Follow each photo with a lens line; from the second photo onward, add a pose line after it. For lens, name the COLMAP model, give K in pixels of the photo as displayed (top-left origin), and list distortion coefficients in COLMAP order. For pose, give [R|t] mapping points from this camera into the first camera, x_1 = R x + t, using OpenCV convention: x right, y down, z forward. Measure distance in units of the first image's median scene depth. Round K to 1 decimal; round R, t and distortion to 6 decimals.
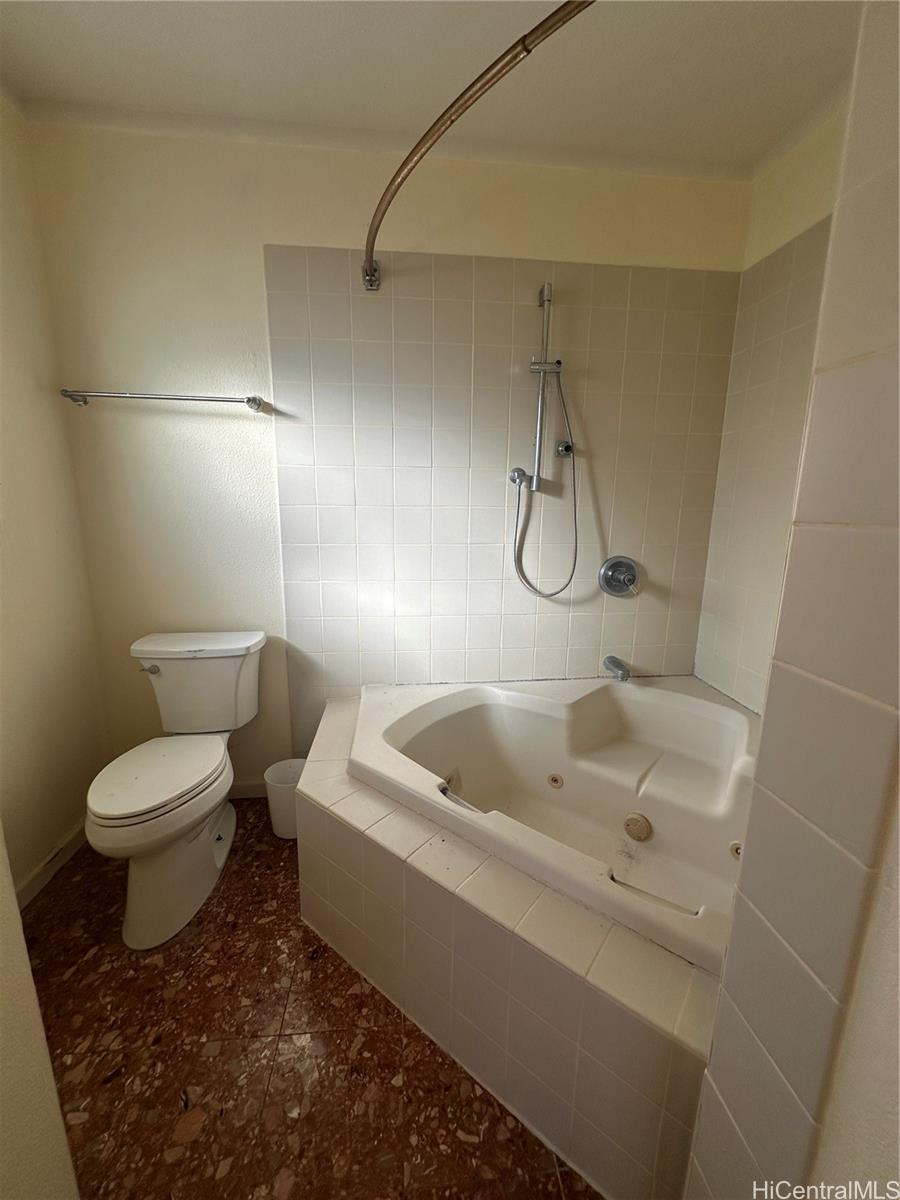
lens RADIAL K [[473.4, 0, 452.3], [0, 473.4, 599.7], [0, 0, 1]] dist [-0.009274, 0.000101]
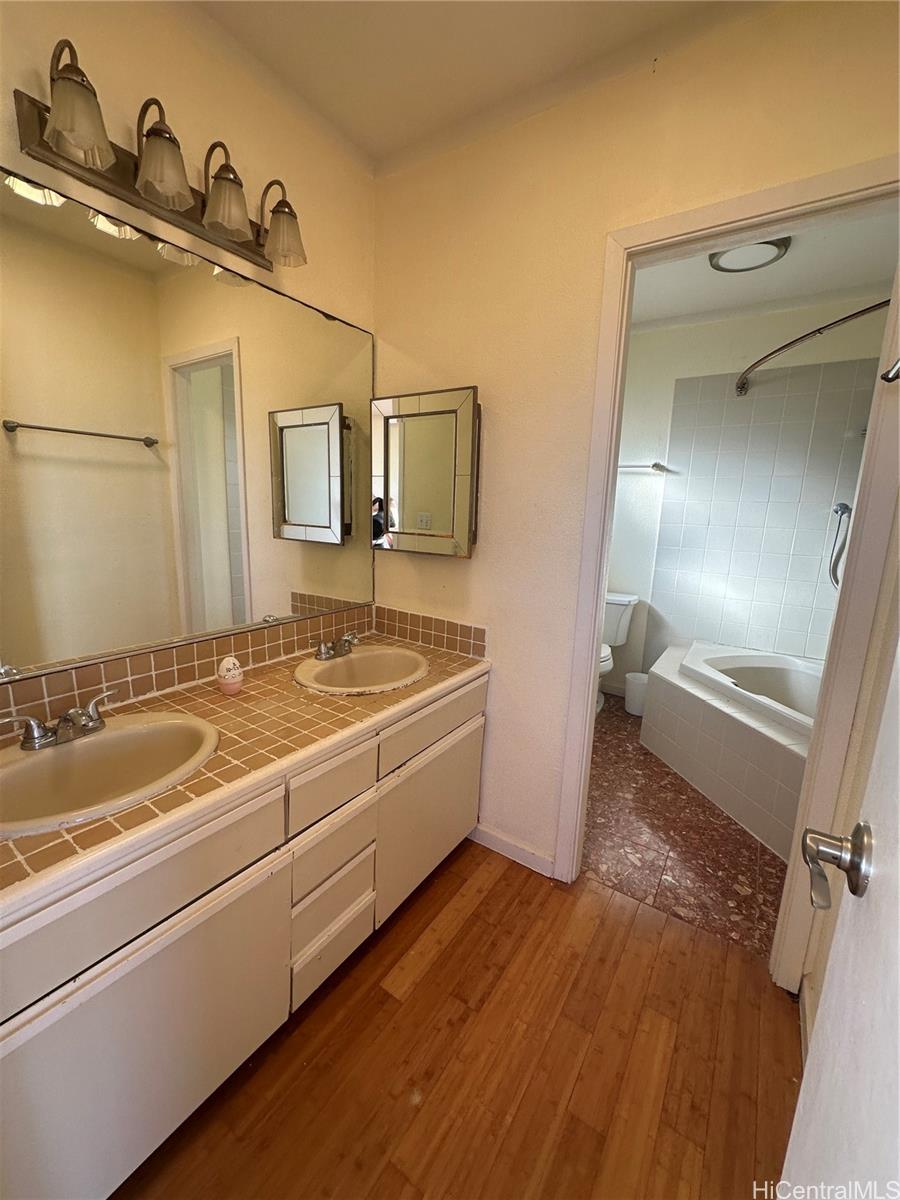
lens RADIAL K [[473.4, 0, 451.8], [0, 473.4, 600.0], [0, 0, 1]] dist [-0.009274, 0.000101]
pose [[0.768772, 0.134600, -0.625198, 0.173801], [-0.155248, 0.987637, 0.021731, 0.164115], [0.620394, 0.080355, 0.780163, -0.836150]]
